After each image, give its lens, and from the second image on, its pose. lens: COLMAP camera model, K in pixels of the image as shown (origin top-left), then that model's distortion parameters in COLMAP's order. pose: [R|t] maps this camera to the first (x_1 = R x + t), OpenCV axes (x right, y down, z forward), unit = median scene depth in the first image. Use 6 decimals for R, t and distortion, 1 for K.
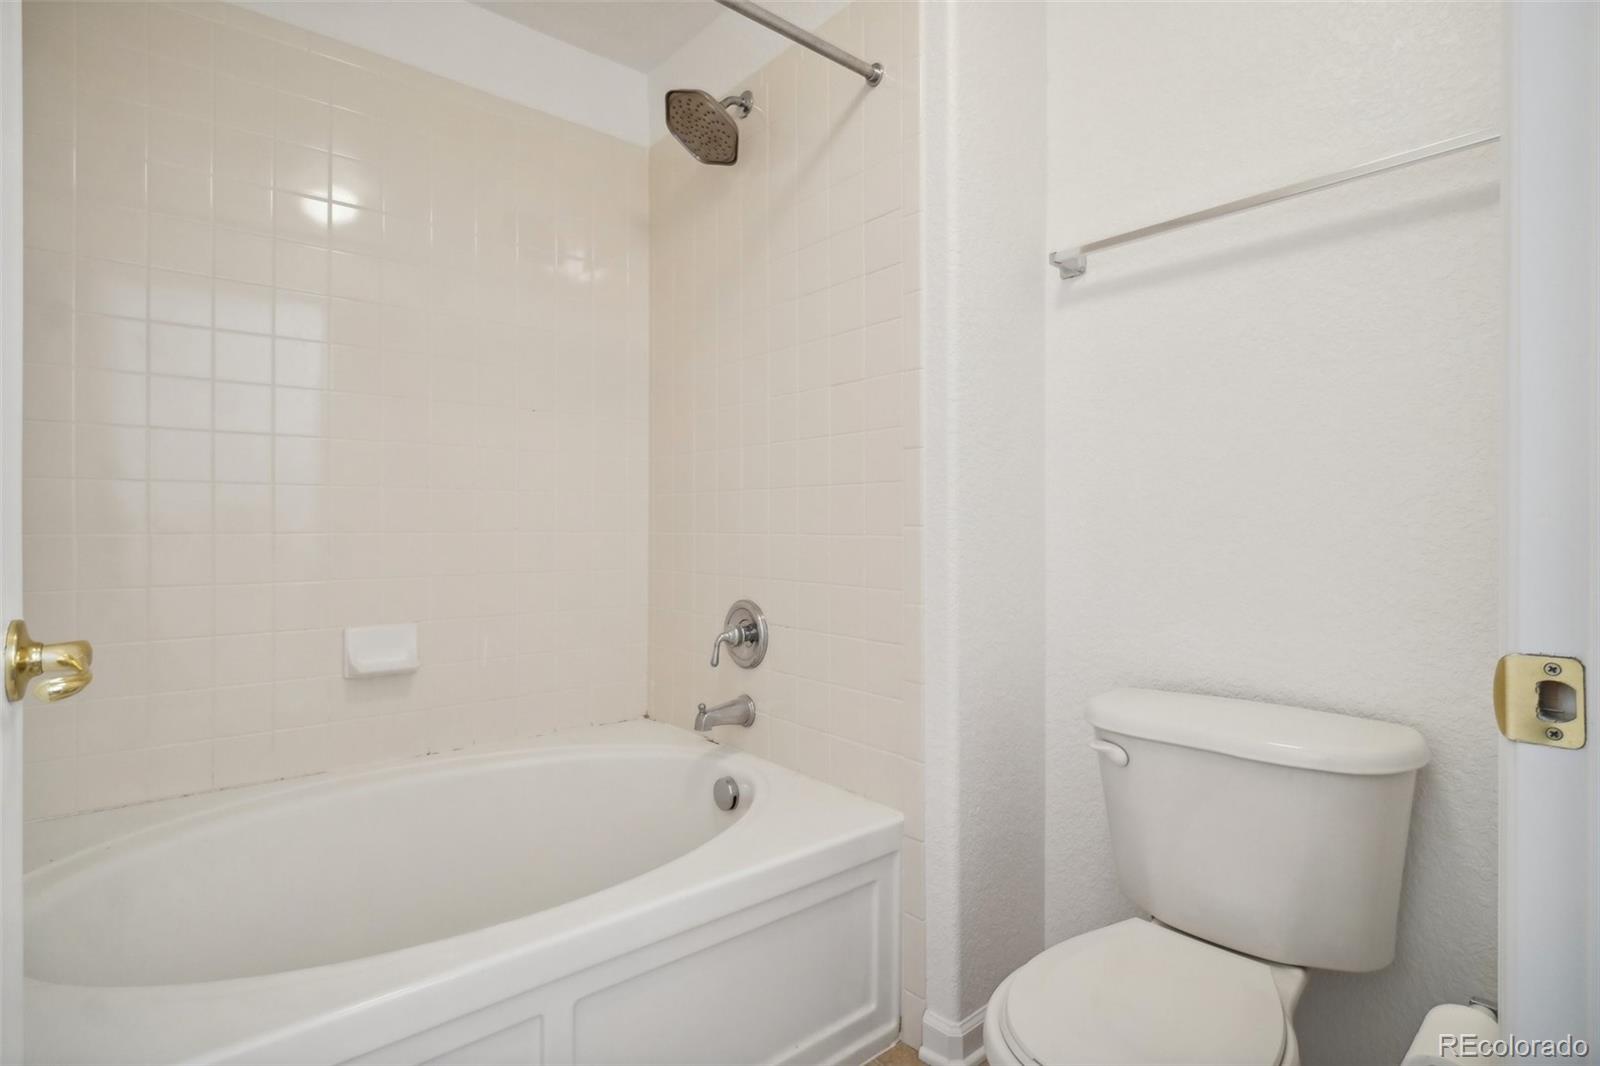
lens RADIAL K [[811.7, 0, 797.7], [0, 811.7, 516.3], [0, 0, 1]] dist [-0.035211, -0.000204]
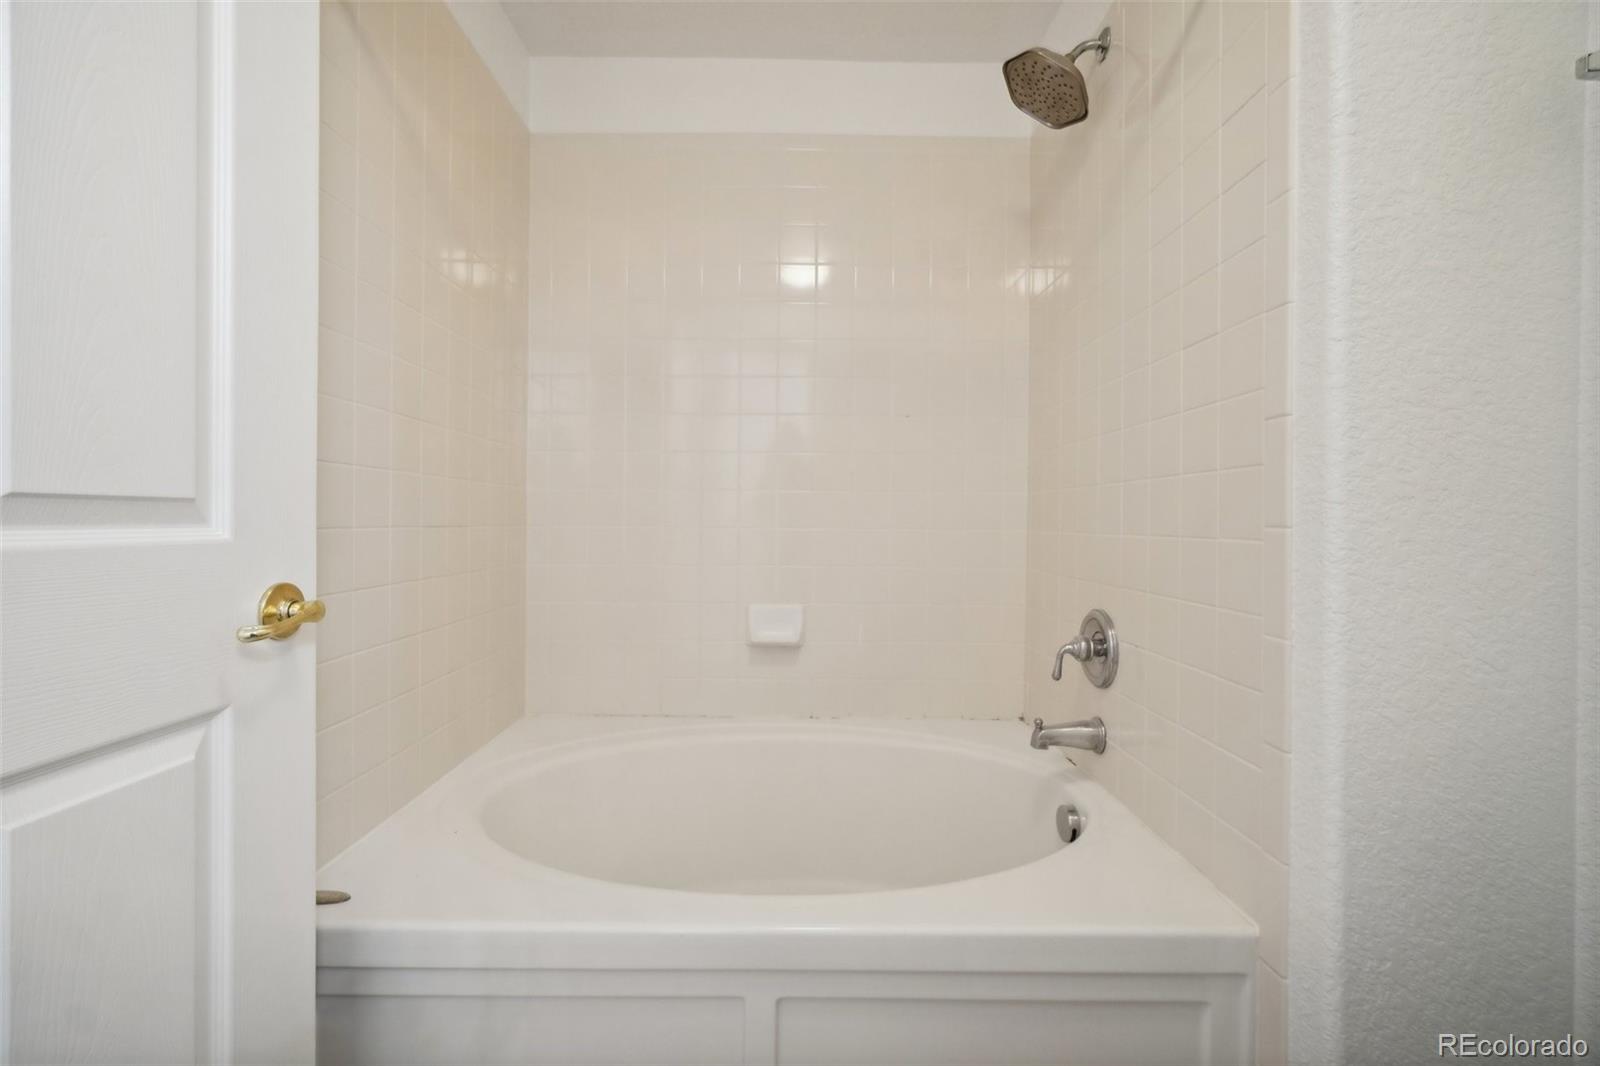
lens RADIAL K [[691.7, 0, 788.8], [0, 691.7, 519.4], [0, 0, 1]] dist [-0.011626, 0.000129]
pose [[0.751924, 0.002575, -0.659245, 0.181298], [0.000741, 0.999988, 0.004751, 0.001842], [0.659250, -0.004061, 0.751913, 0.221625]]
